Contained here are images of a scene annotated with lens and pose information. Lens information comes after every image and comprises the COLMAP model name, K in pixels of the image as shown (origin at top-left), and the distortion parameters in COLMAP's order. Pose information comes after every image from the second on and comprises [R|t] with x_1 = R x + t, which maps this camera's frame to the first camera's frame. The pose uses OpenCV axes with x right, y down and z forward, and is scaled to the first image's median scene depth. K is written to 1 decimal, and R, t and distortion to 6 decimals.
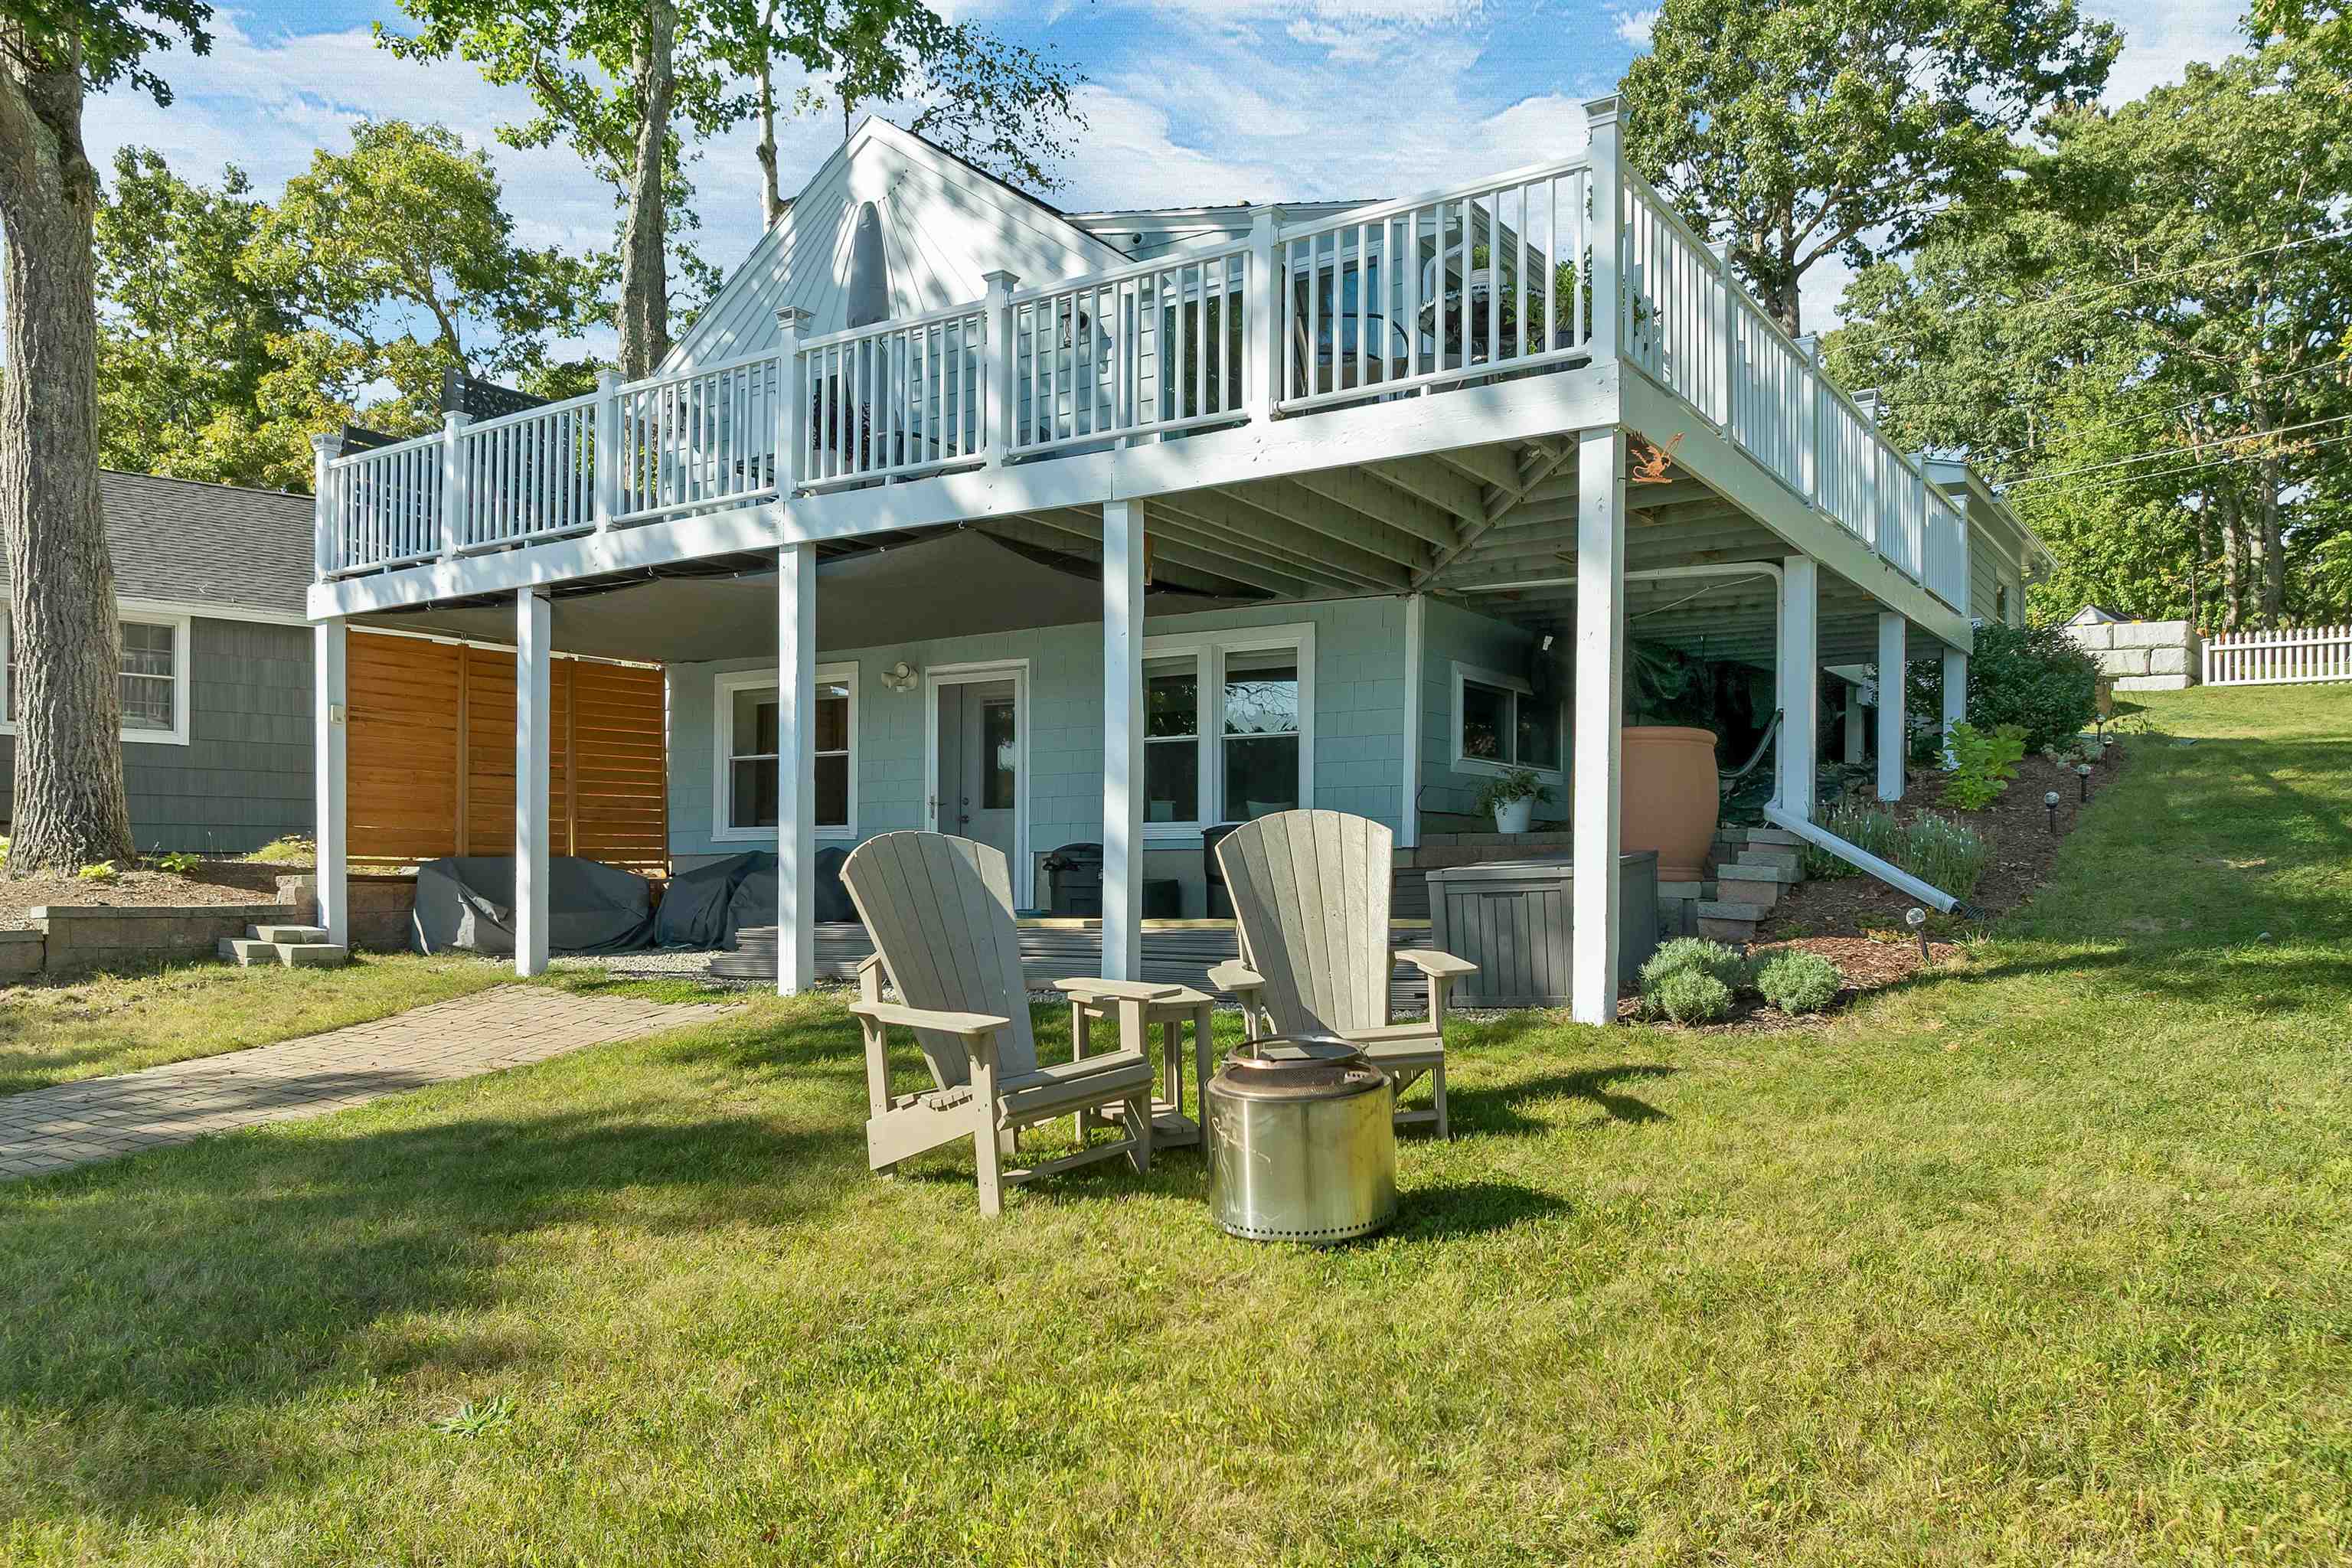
lens RADIAL K [[1650.5, 0, 1172.0], [0, 1650.5, 819.6], [0, 0, 1]] dist [-0.058580, 0.031829]
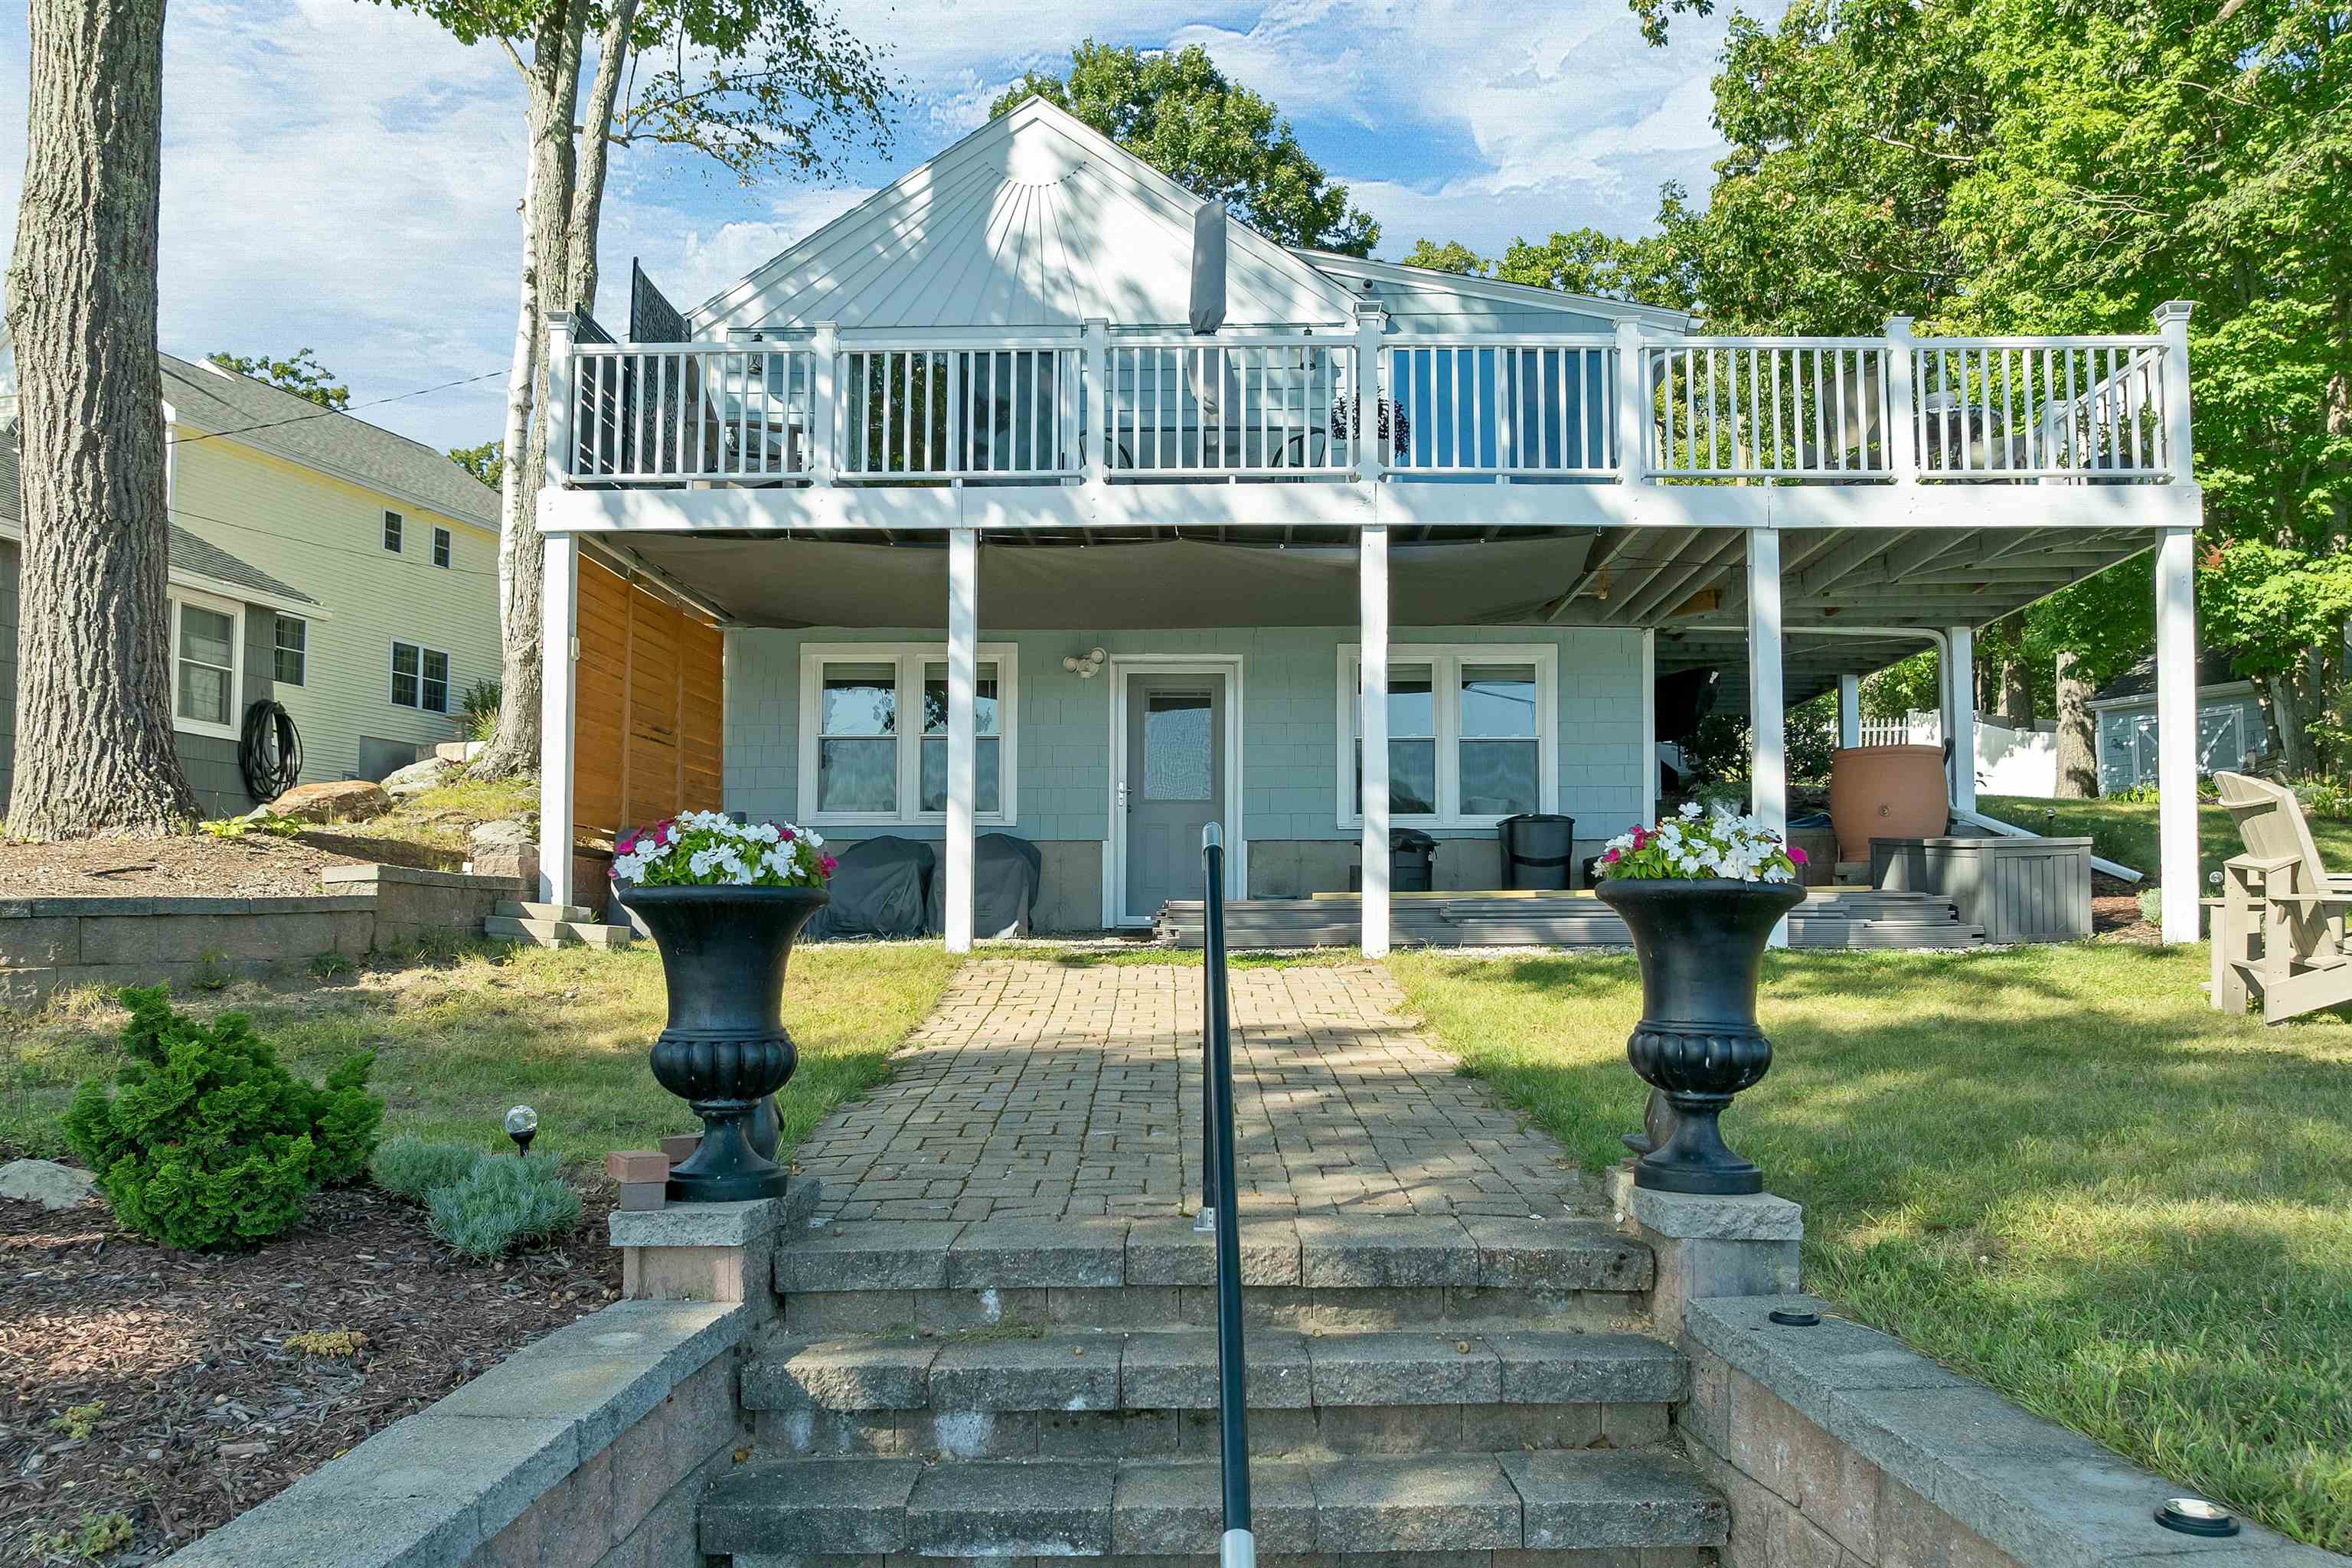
lens RADIAL K [[1636.9, 0, 1176.0], [0, 1636.9, 784.0], [0, 0, 1]] dist [-0.065271, 0.041316]
pose [[0.859460, 0.045055, 0.509214, -0.647653], [-0.018538, 0.998200, -0.057032, 0.043692], [-0.510867, 0.039577, 0.858748, 0.138331]]
